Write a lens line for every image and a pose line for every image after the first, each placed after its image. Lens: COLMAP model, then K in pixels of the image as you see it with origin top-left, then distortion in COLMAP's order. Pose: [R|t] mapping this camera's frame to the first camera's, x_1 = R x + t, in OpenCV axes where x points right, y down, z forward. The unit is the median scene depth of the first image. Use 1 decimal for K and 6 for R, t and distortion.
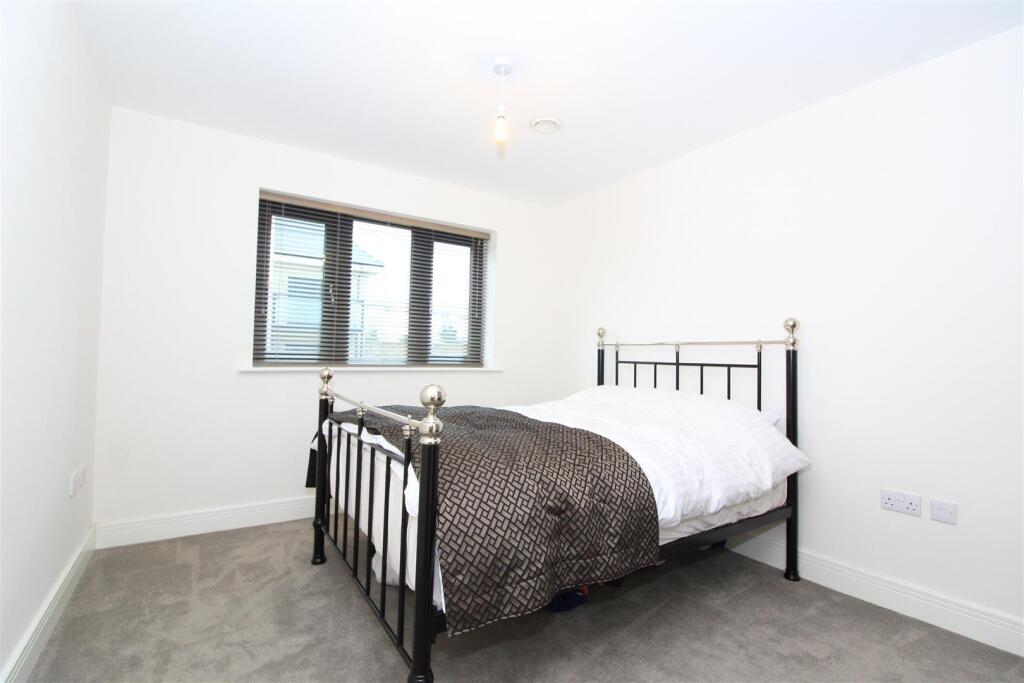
lens RADIAL K [[480.4, 0, 512.0], [0, 480.4, 341.5], [0, 0, 1]] dist [-0.000234, -0.000071]
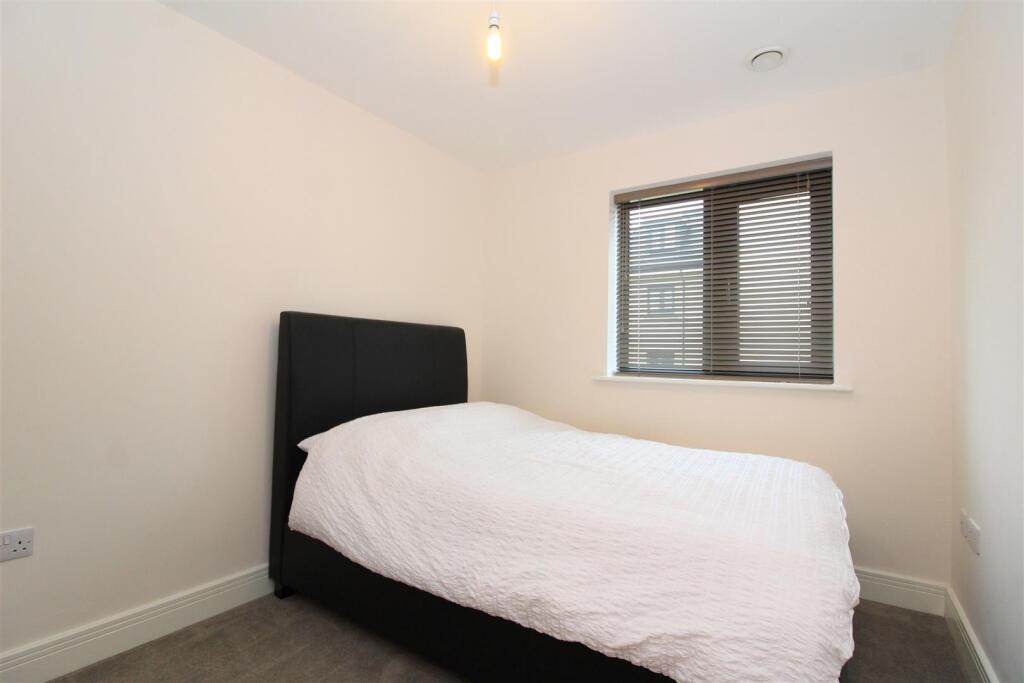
lens RADIAL K [[480.4, 0, 512.0], [0, 480.4, 341.5], [0, 0, 1]] dist [-0.000234, -0.000071]
pose [[0.385976, -0.048193, -0.921249, 0.343288], [0.021124, 0.998834, -0.043402, 0.018849], [0.922267, -0.002708, 0.386544, 0.417131]]
